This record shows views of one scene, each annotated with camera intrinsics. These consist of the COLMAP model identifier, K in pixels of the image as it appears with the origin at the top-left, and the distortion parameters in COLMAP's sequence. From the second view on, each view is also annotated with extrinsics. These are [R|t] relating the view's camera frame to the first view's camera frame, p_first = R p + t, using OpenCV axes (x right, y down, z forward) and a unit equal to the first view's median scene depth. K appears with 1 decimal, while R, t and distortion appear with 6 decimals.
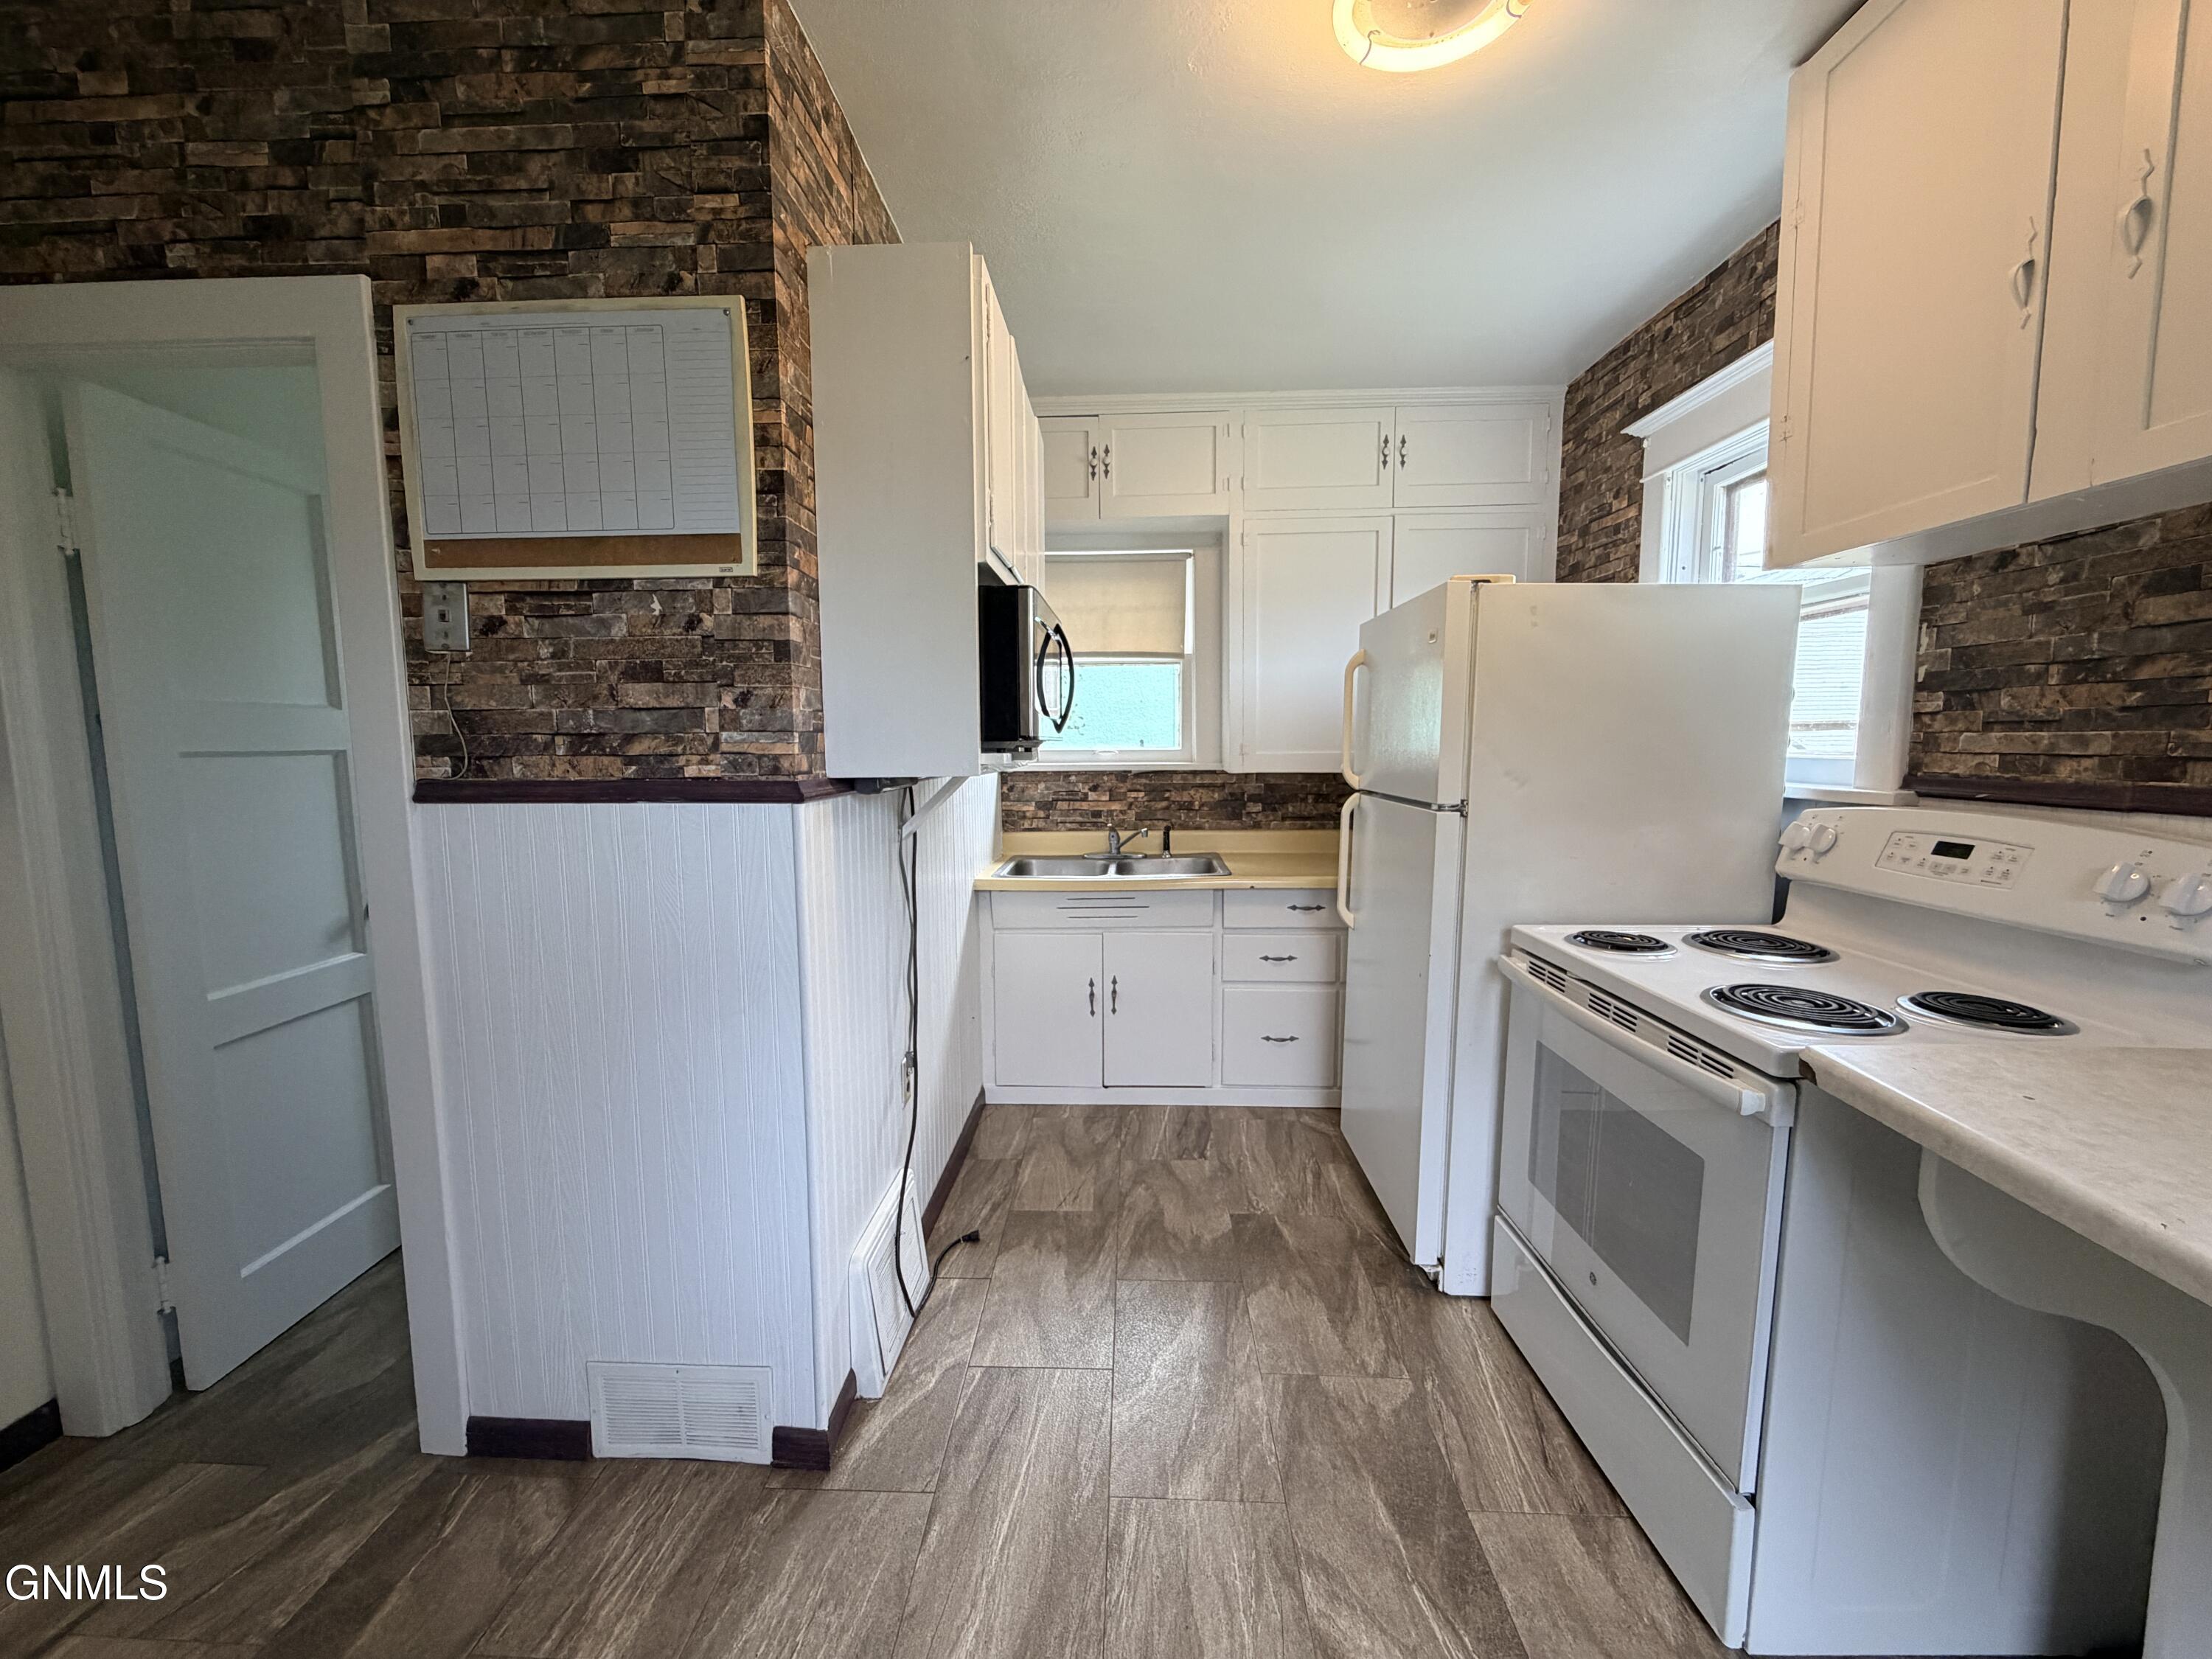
lens RADIAL K [[876.6, 0, 1098.5], [0, 876.6, 834.4], [0, 0, 1]] dist [0.000597, -0.000088]
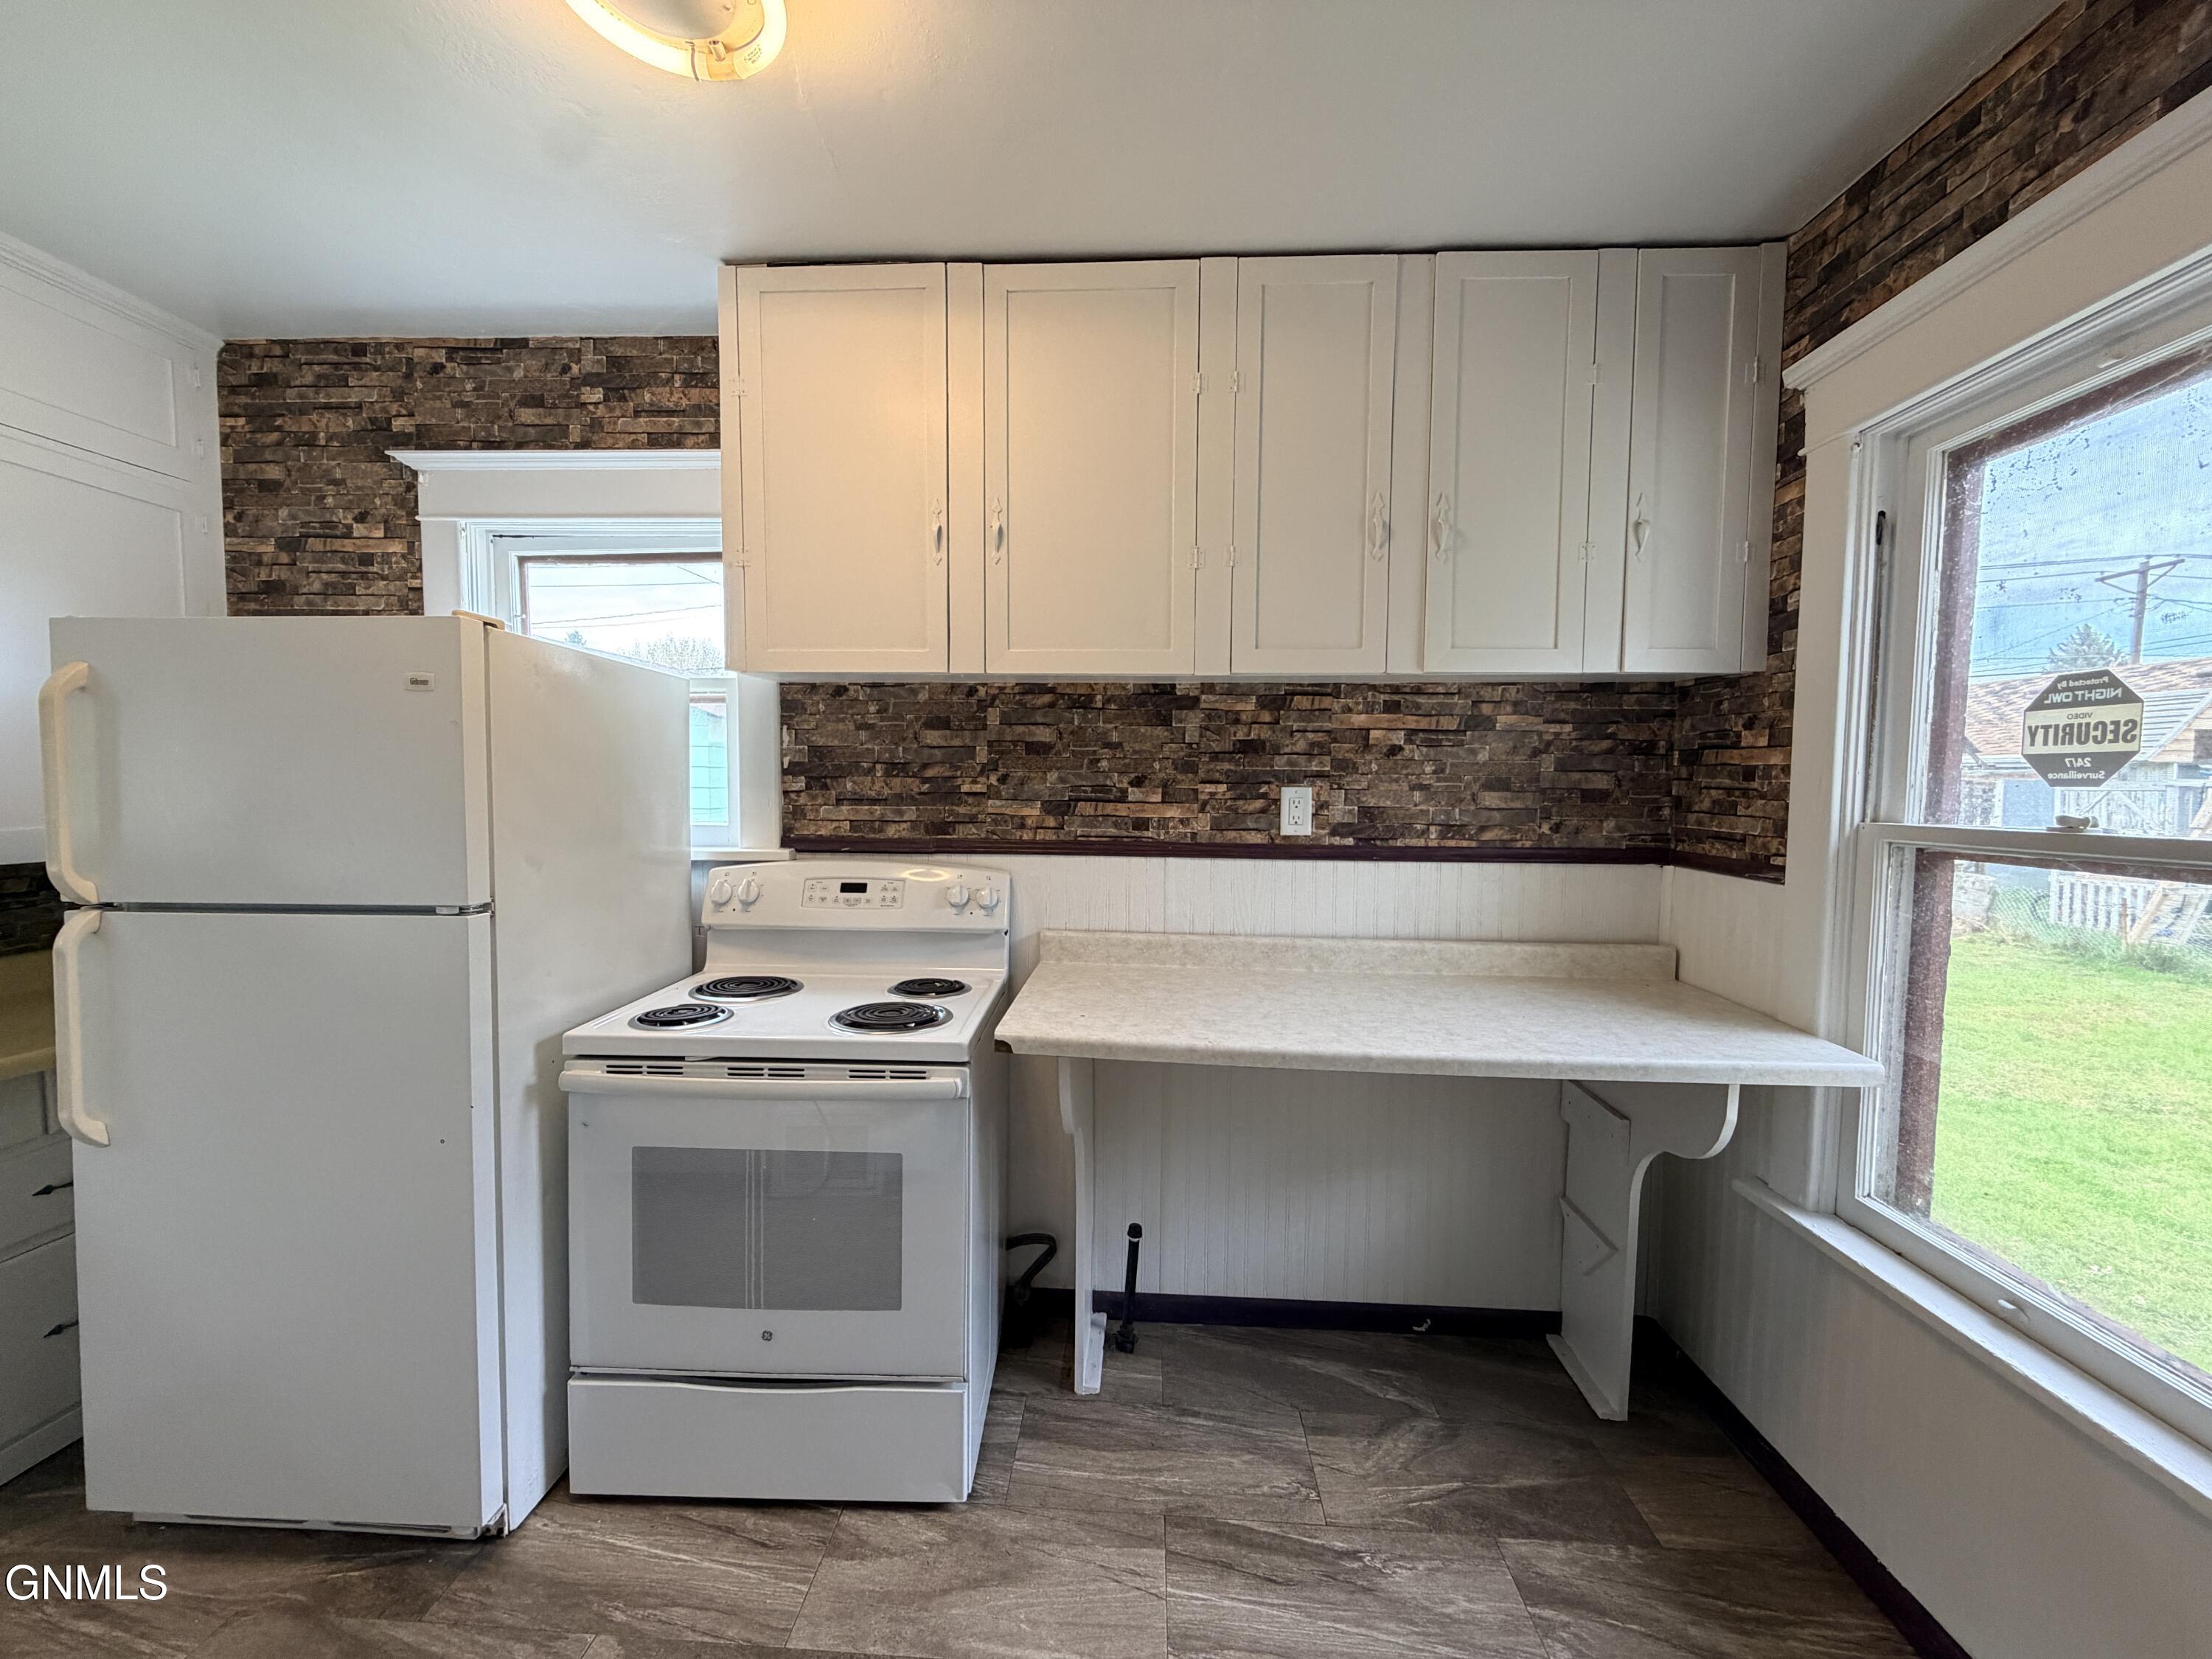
lens RADIAL K [[876.6, 0, 1098.5], [0, 876.6, 834.4], [0, 0, 1]] dist [0.000597, -0.000088]
pose [[0.018759, -0.050238, 0.998561, -0.413457], [0.101419, 0.993681, 0.048088, -0.088835], [-0.994667, 0.100371, 0.023735, 0.500008]]
